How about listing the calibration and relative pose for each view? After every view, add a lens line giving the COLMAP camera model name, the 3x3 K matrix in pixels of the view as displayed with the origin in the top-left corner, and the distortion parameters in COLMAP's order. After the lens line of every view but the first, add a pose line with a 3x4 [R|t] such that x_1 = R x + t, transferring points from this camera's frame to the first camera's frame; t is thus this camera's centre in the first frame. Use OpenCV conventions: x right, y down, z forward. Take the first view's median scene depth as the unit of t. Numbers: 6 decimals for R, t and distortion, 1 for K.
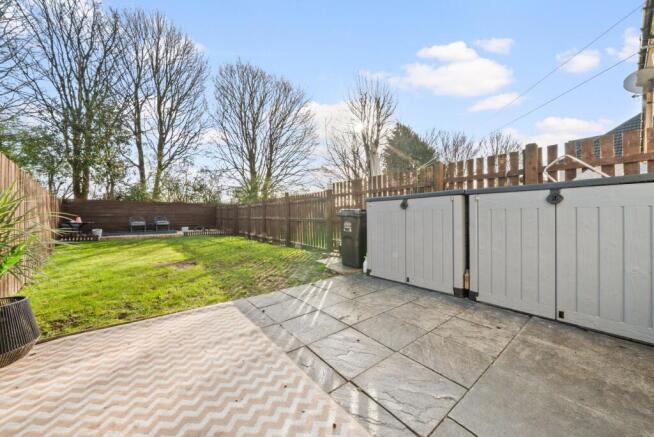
lens RADIAL K [[227.2, 0, 325.1], [0, 227.2, 214.6], [0, 0, 1]] dist [-0.001040, -0.000100]
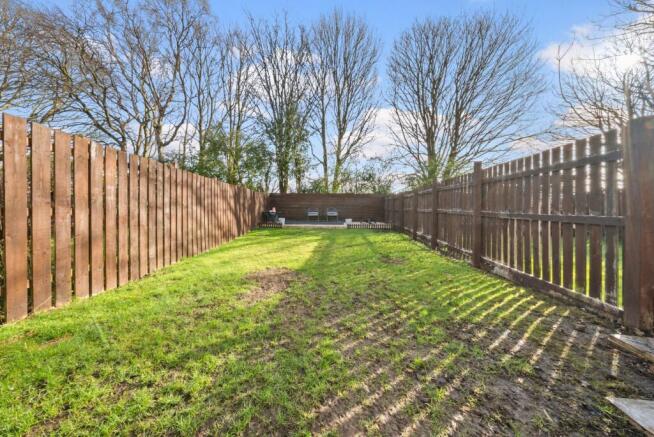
lens RADIAL K [[227.2, 0, 325.1], [0, 227.2, 214.6], [0, 0, 1]] dist [-0.001040, -0.000100]
pose [[0.721310, 0.027927, -0.692049, -0.028833], [-0.003967, 0.999337, 0.036193, 0.002453], [0.692601, -0.023360, 0.720943, 0.191498]]
